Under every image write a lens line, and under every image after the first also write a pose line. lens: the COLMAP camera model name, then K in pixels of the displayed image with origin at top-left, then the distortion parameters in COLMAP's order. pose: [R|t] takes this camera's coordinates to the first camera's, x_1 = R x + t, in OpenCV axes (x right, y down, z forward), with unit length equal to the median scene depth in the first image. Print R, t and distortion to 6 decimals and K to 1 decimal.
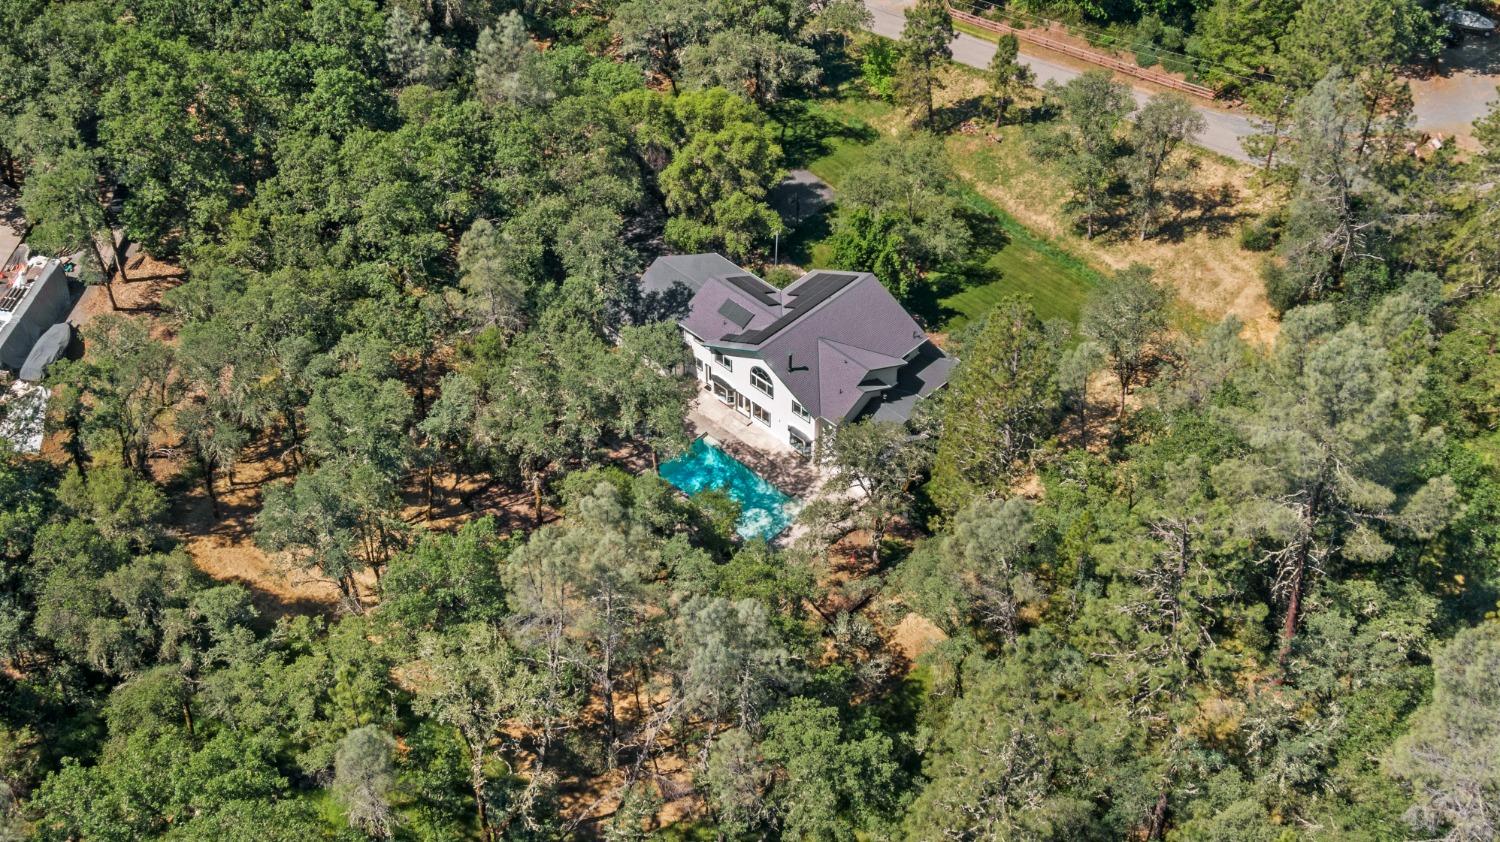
lens RADIAL K [[1717.1, 0, 750.0], [0, 1717.1, 421.0], [0, 0, 1]] dist [-0.016202, -0.006162]
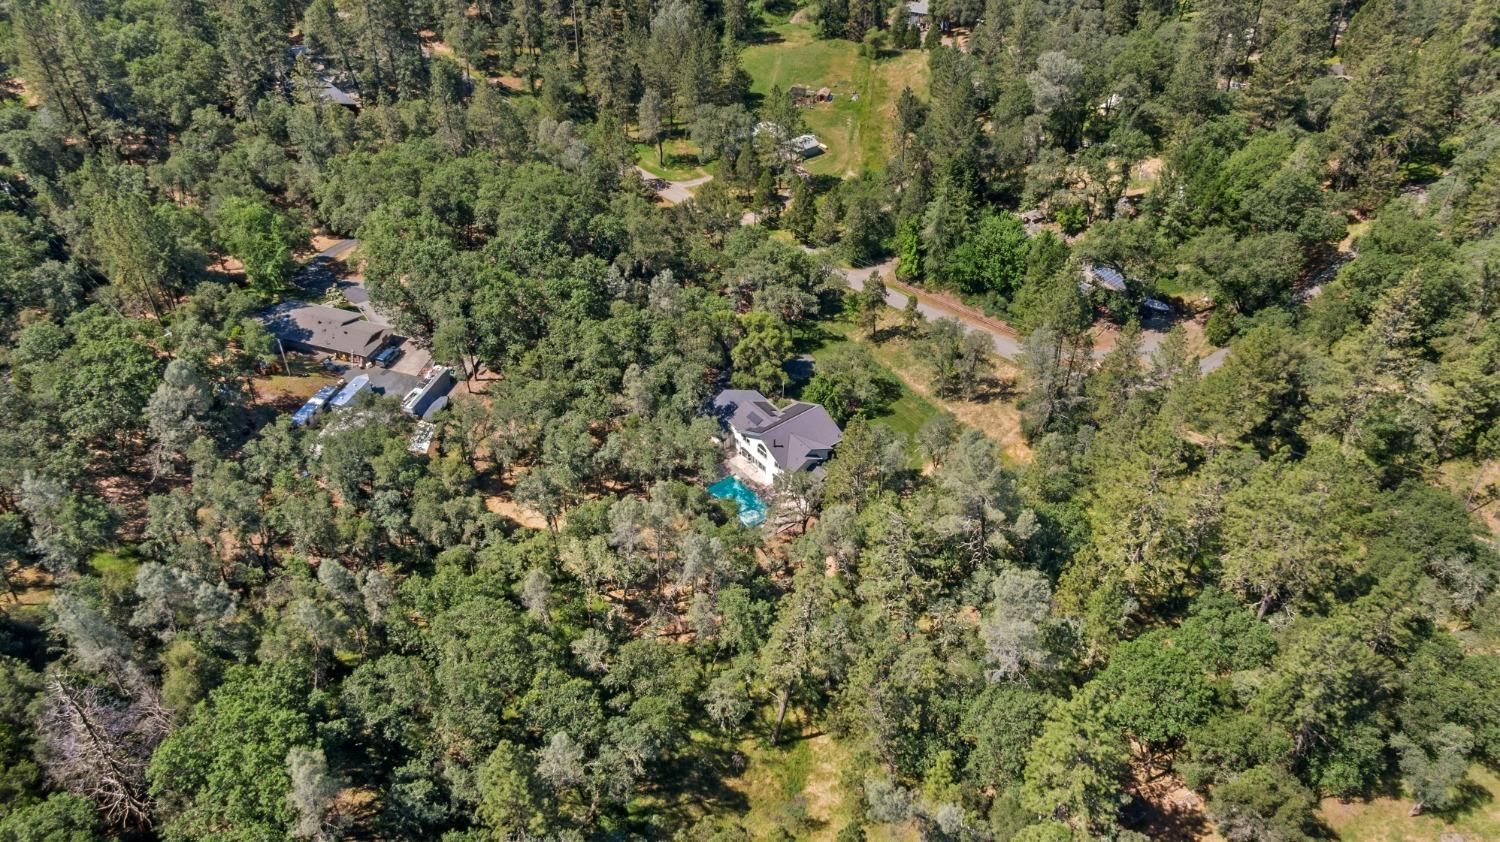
lens RADIAL K [[968.1, 0, 750.0], [0, 968.1, 421.0], [0, 0, 1]] dist [0.005171, 0.000390]
pose [[0.991507, 0.083504, -0.099705, 0.106761], [-0.090902, 0.993246, -0.072103, 0.027318], [0.093011, 0.080554, 0.992401, -0.180300]]
